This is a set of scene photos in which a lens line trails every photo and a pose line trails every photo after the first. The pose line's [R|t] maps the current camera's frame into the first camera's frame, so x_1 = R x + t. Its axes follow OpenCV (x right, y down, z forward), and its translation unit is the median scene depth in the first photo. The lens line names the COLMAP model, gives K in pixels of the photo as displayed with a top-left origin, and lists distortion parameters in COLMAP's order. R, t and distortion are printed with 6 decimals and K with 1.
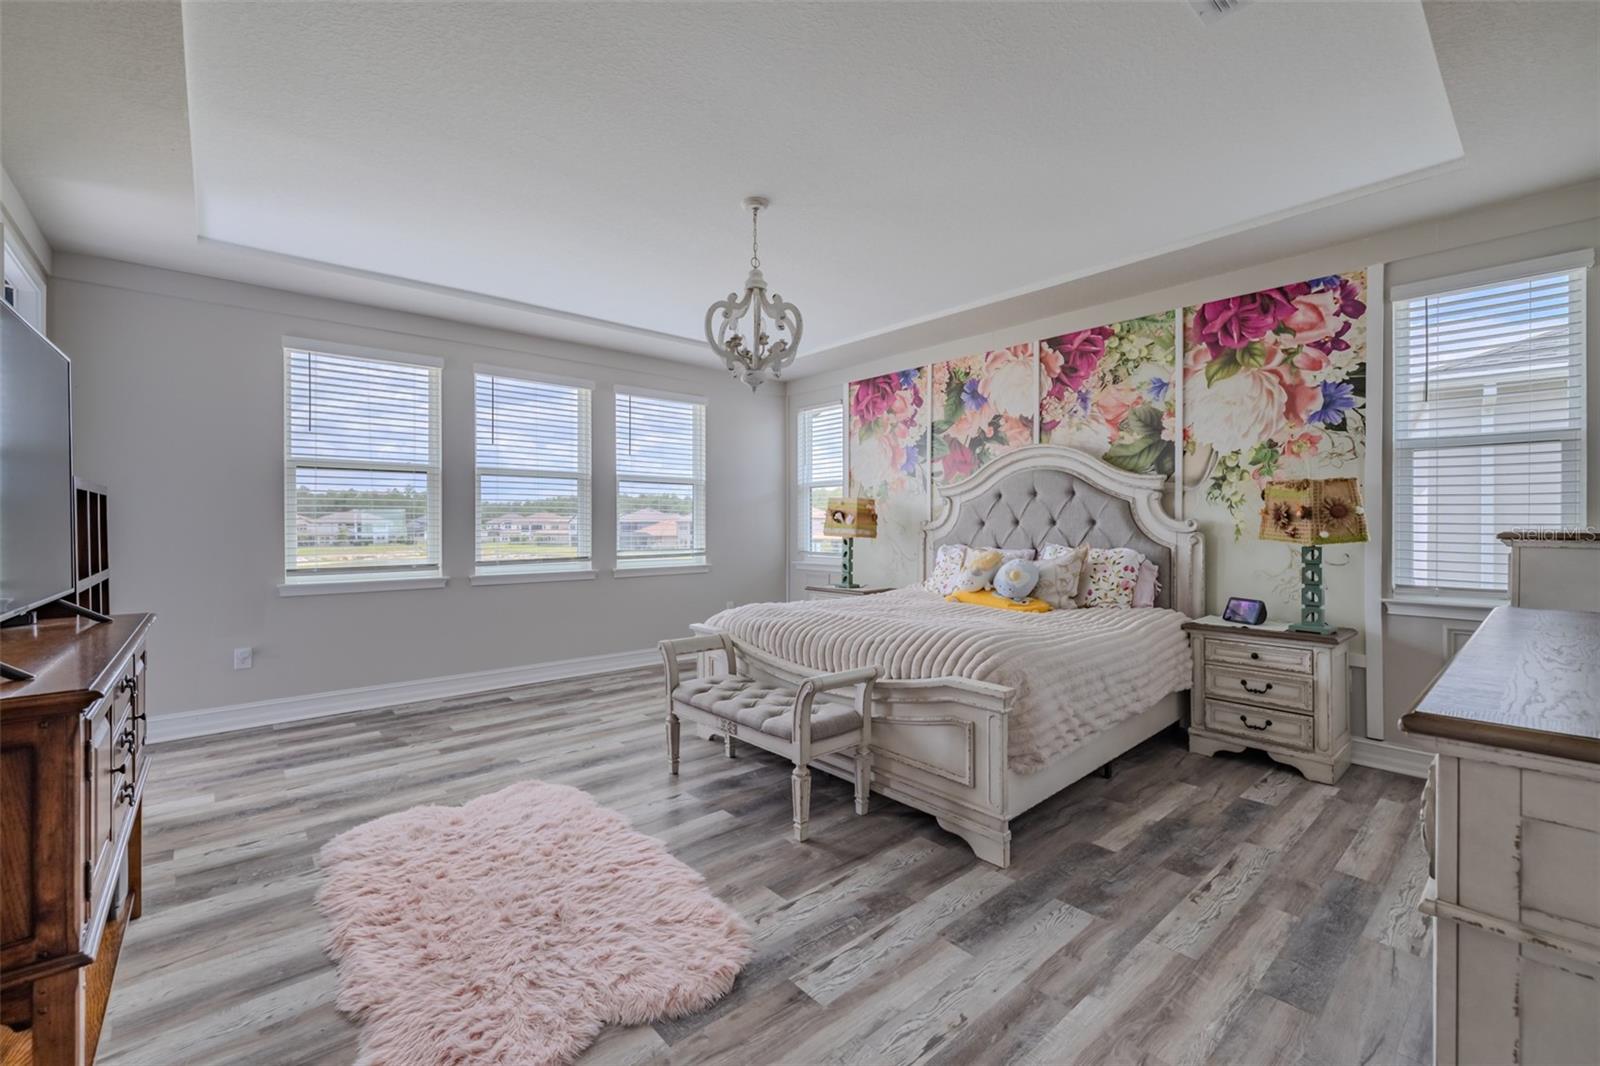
lens RADIAL K [[677.1, 0, 810.4], [0, 677.1, 523.2], [0, 0, 1]] dist [0.000017, -0.000022]
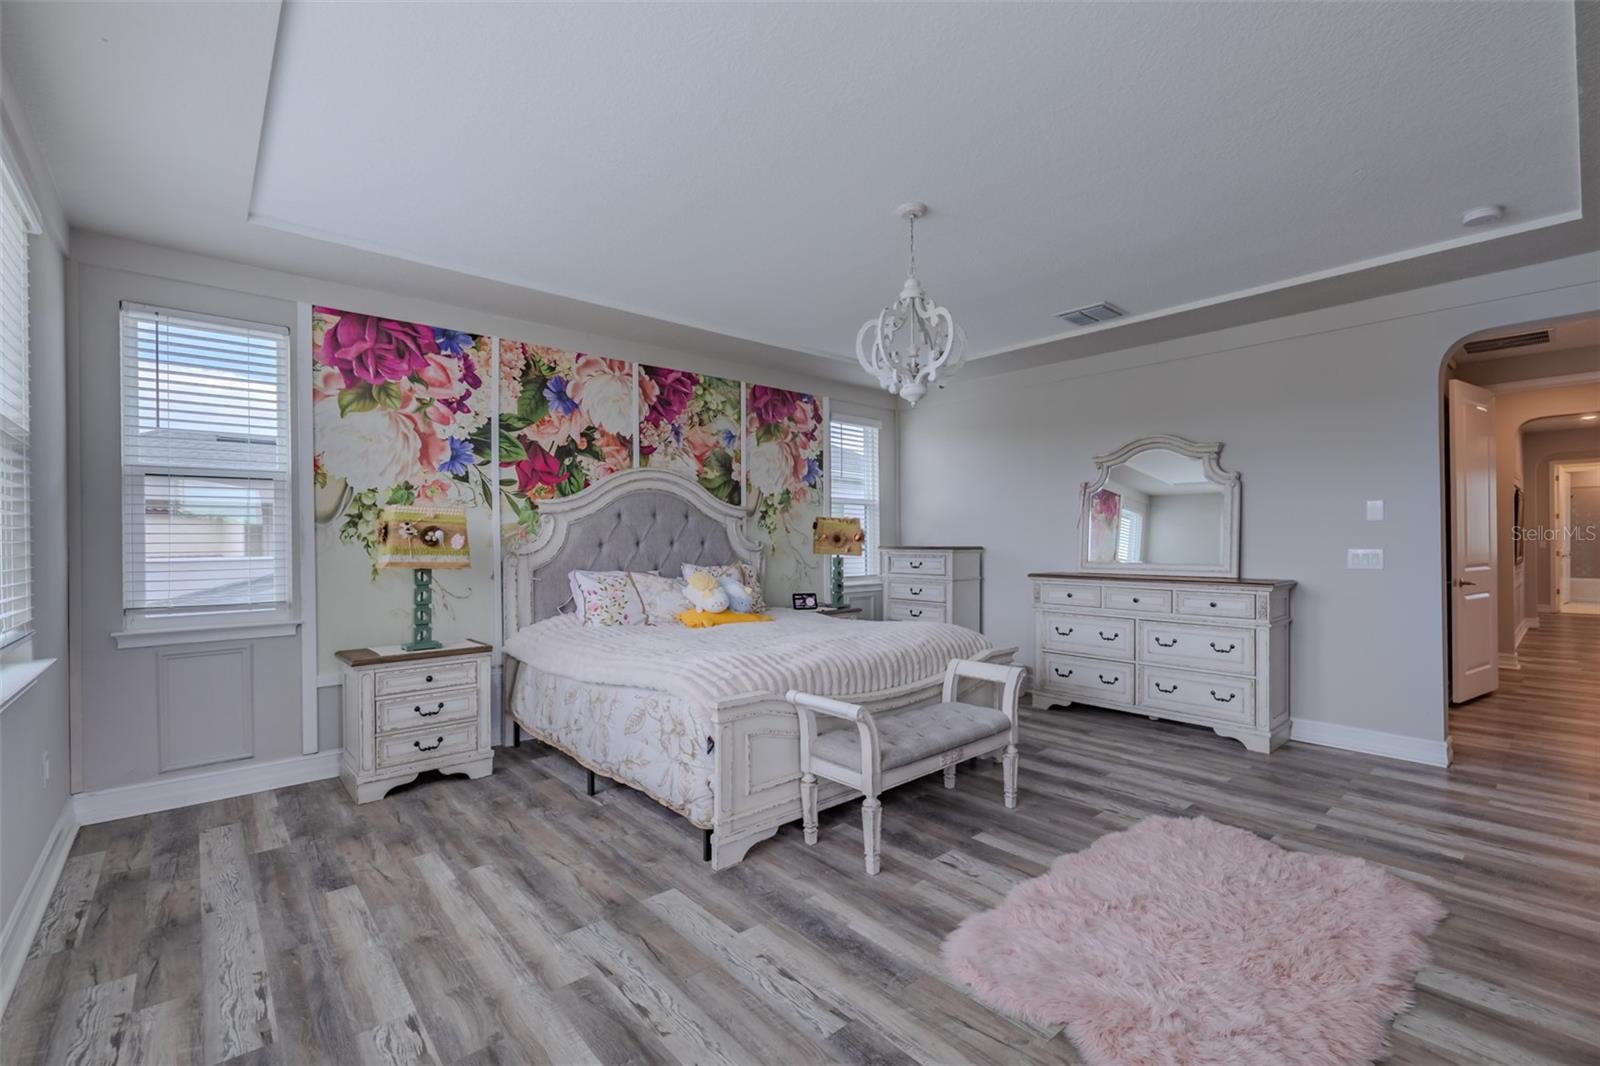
lens RADIAL K [[677.1, 0, 808.9], [0, 677.1, 543.5], [0, 0, 1]] dist [0.000017, -0.000022]
pose [[0.013134, -0.004061, 0.999905, -0.702581], [0.004353, 0.999983, 0.004004, -0.004924], [-0.999904, 0.004300, 0.013152, 0.770601]]
